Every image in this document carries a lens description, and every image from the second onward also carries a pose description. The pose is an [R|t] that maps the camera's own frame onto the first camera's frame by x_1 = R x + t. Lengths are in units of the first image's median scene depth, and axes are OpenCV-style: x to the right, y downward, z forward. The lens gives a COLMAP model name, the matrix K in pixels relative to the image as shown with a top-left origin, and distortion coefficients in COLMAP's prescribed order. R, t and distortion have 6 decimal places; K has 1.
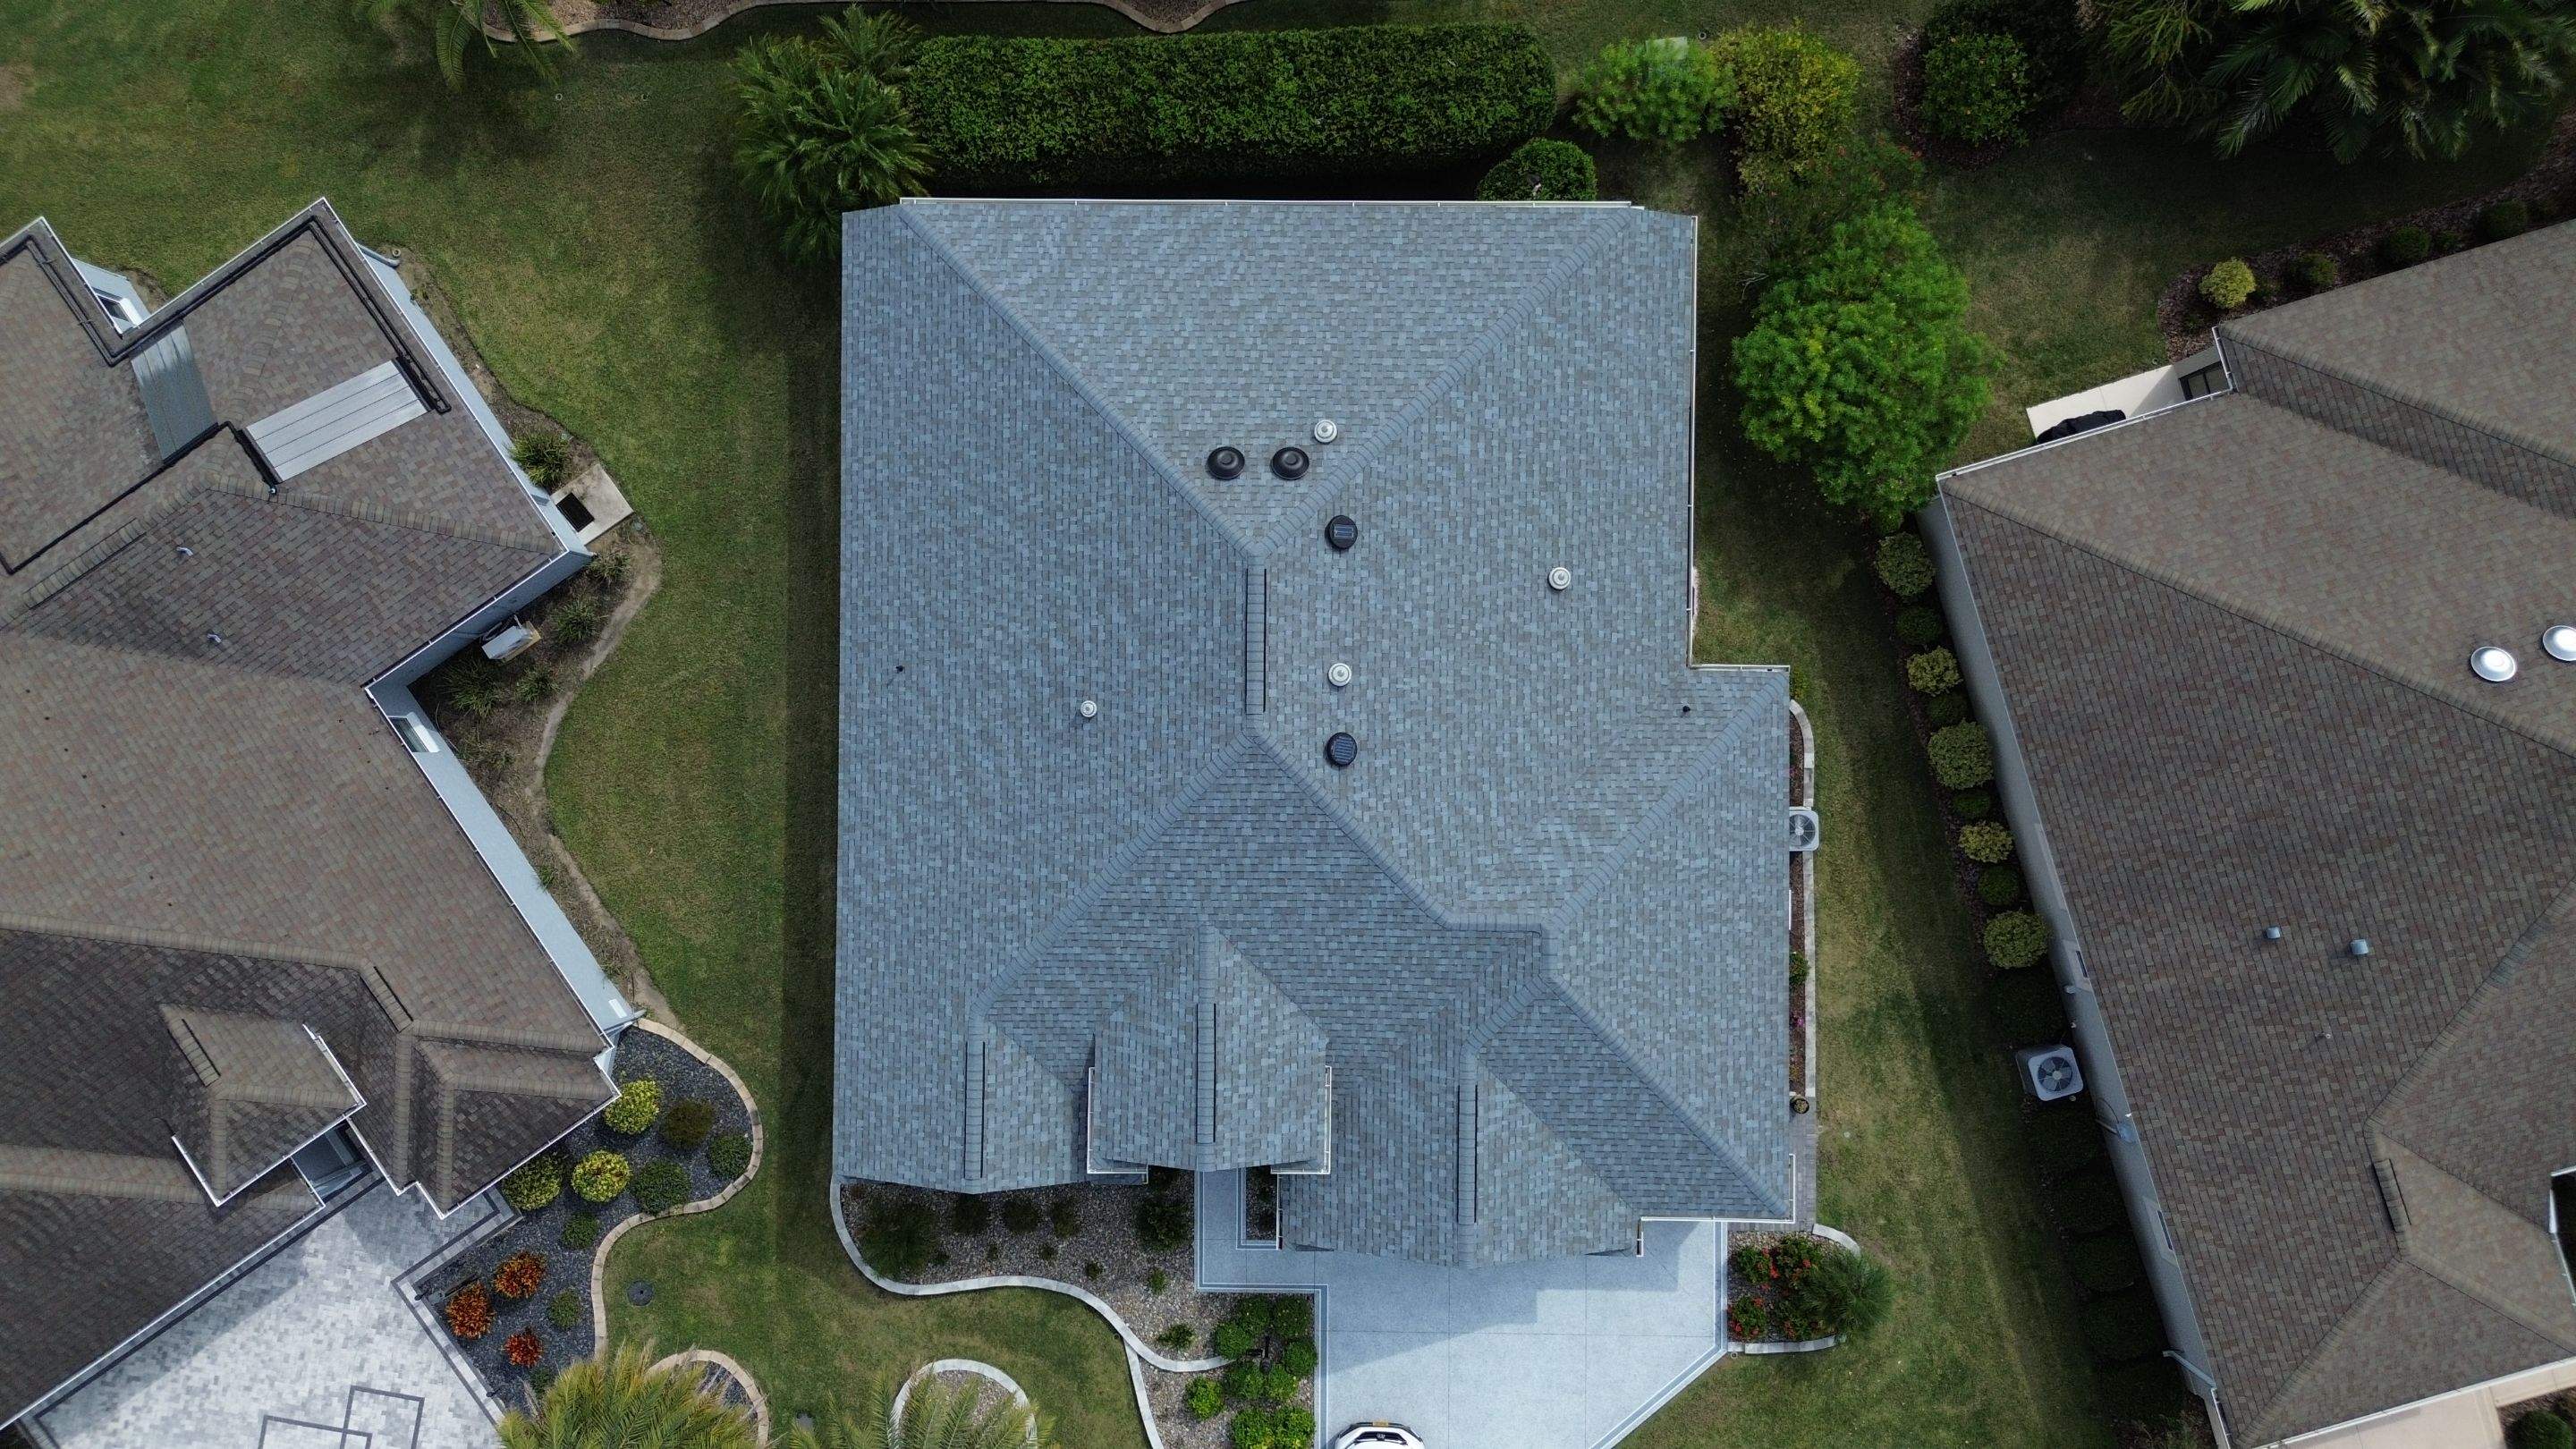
lens RADIAL K [[1826.9, 0, 1291.2], [0, 1826.9, 732.1], [0, 0, 1]] dist [0.051209, -0.036921]
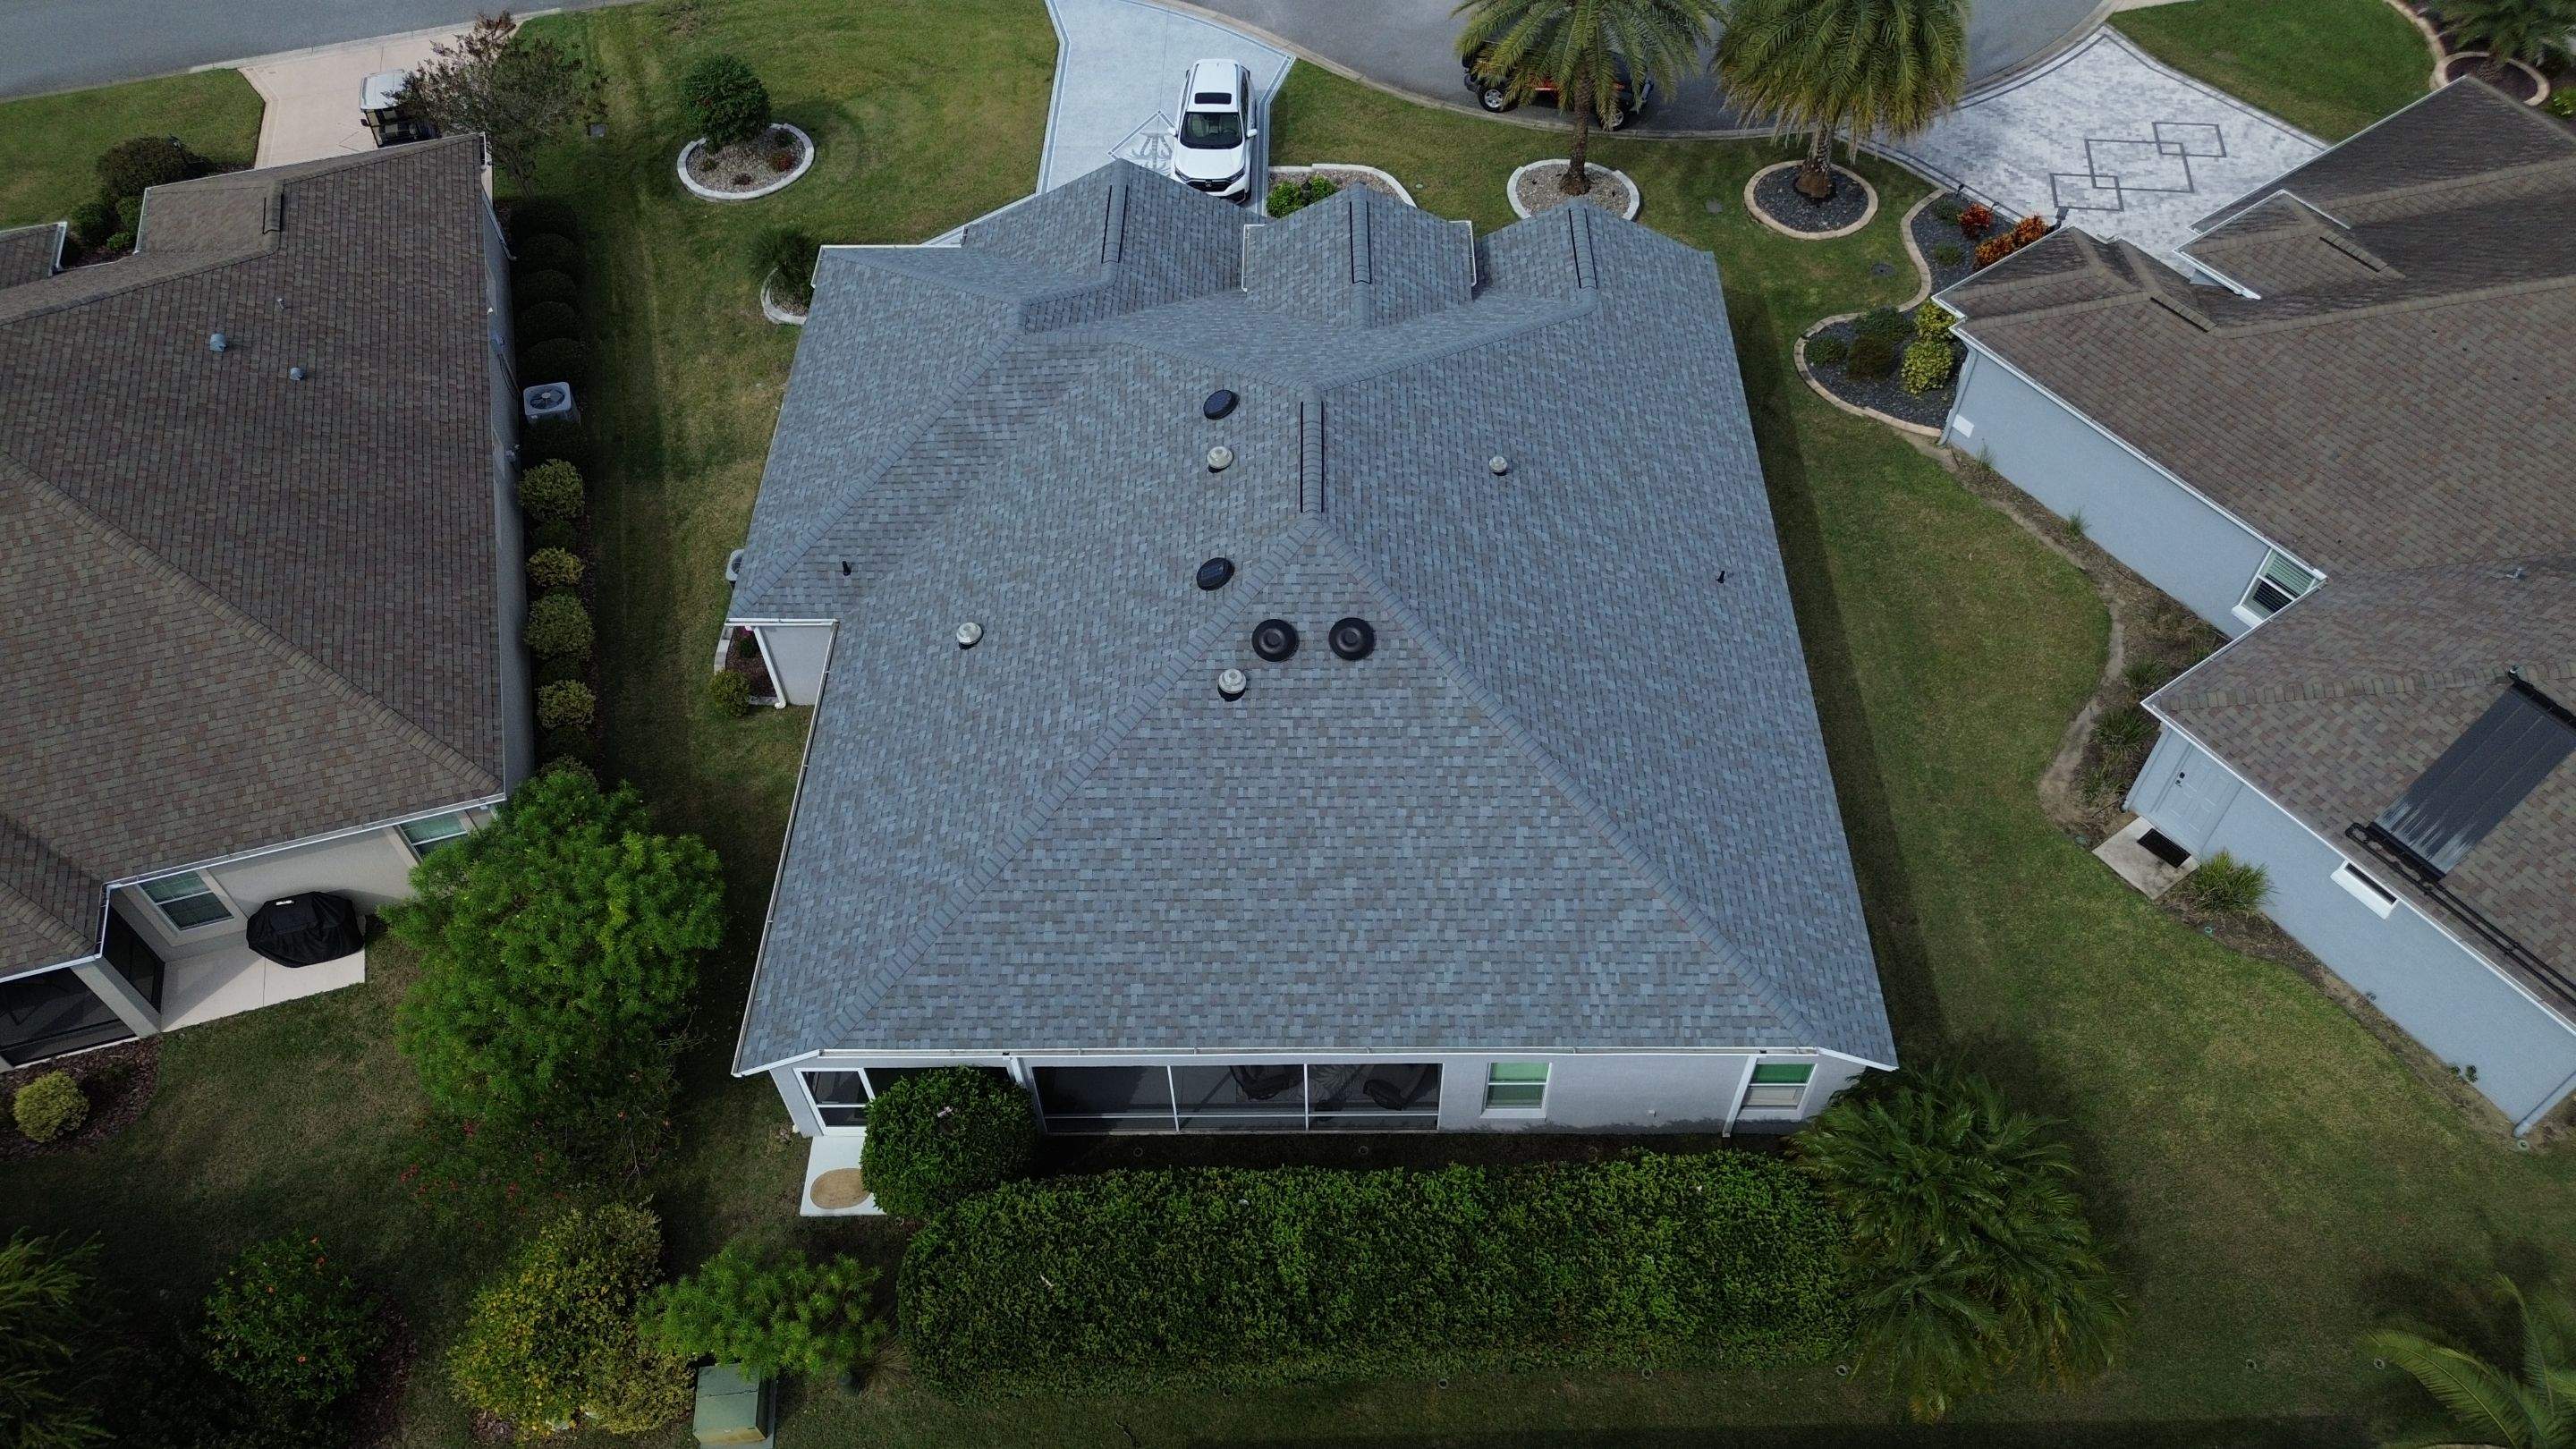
lens RADIAL K [[1826.5, 0, 1307.3], [0, 1826.5, 715.5], [0, 0, 1]] dist [0.066948, -0.060687]
pose [[-0.999565, 0.023501, 0.017820, -0.027678], [-0.006554, -0.766081, 0.642710, -0.667900], [0.028756, 0.642314, 0.765902, 0.359429]]
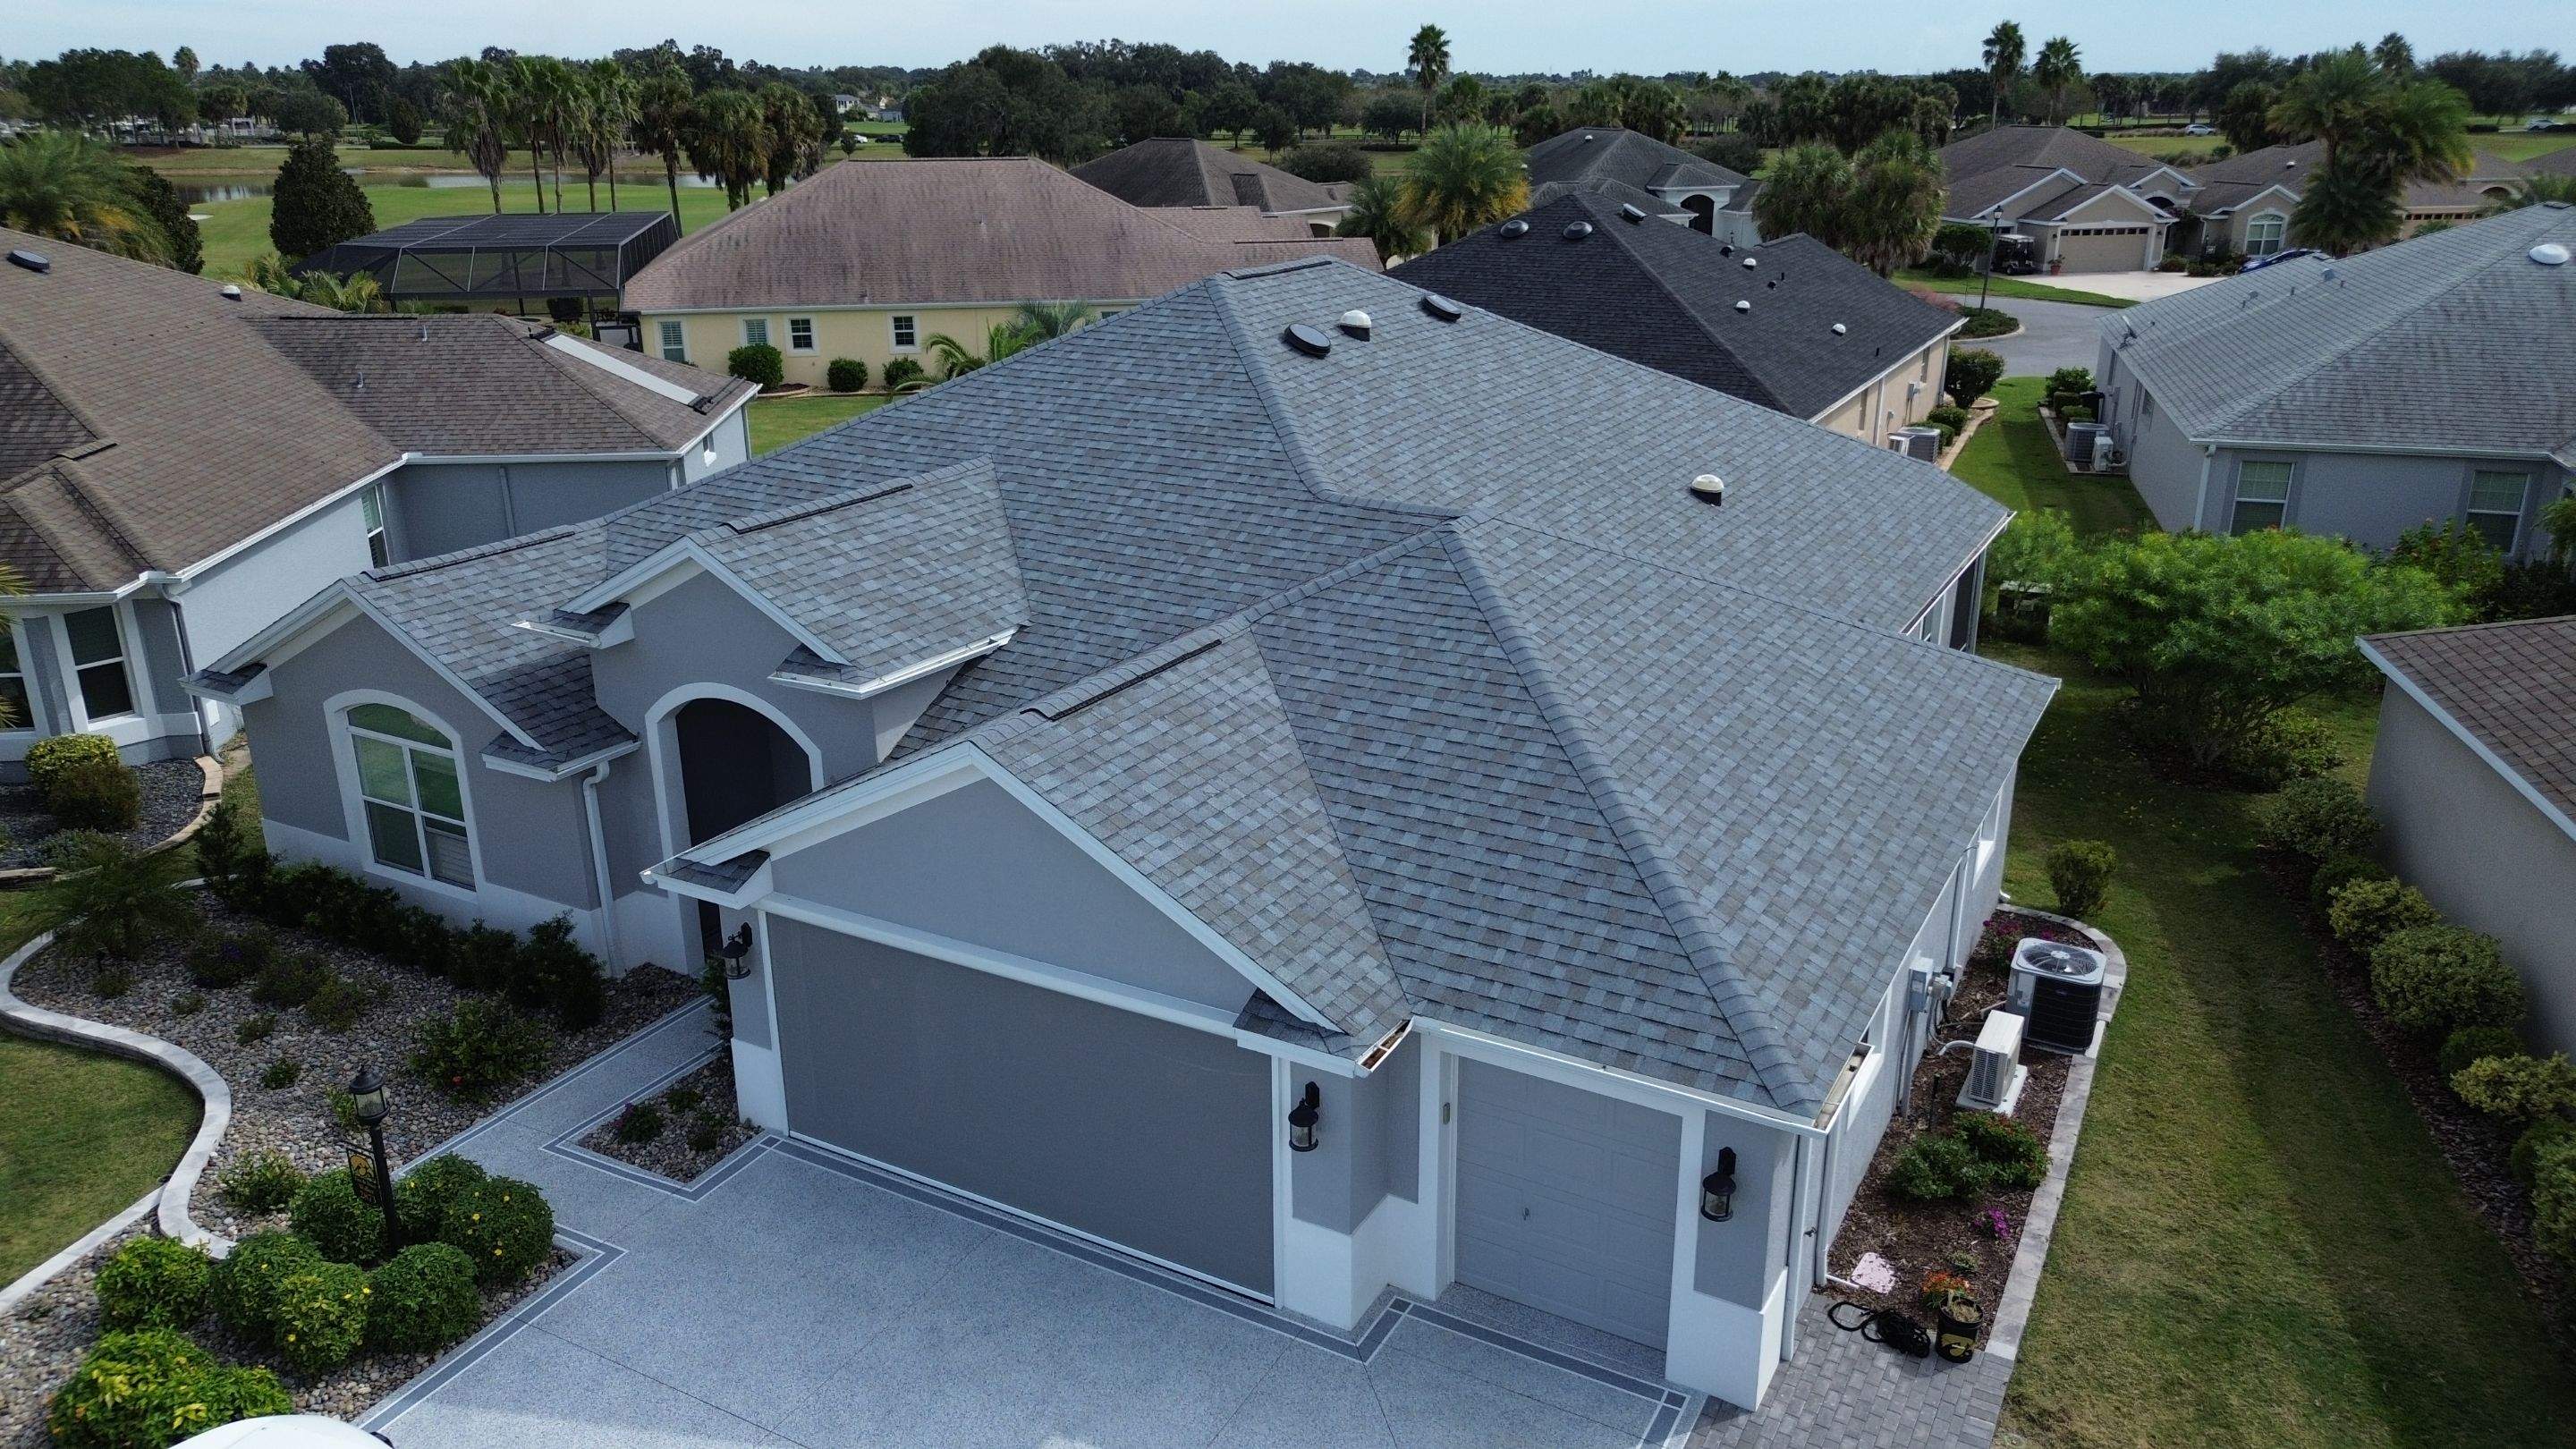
lens RADIAL K [[1826.9, 0, 1291.2], [0, 1826.9, 732.1], [0, 0, 1]] dist [0.051209, -0.036921]
pose [[0.874240, 0.173581, -0.453403, 0.334934], [-0.485456, 0.300845, -0.820868, 0.577333], [-0.006083, 0.937743, 0.347277, 0.839109]]
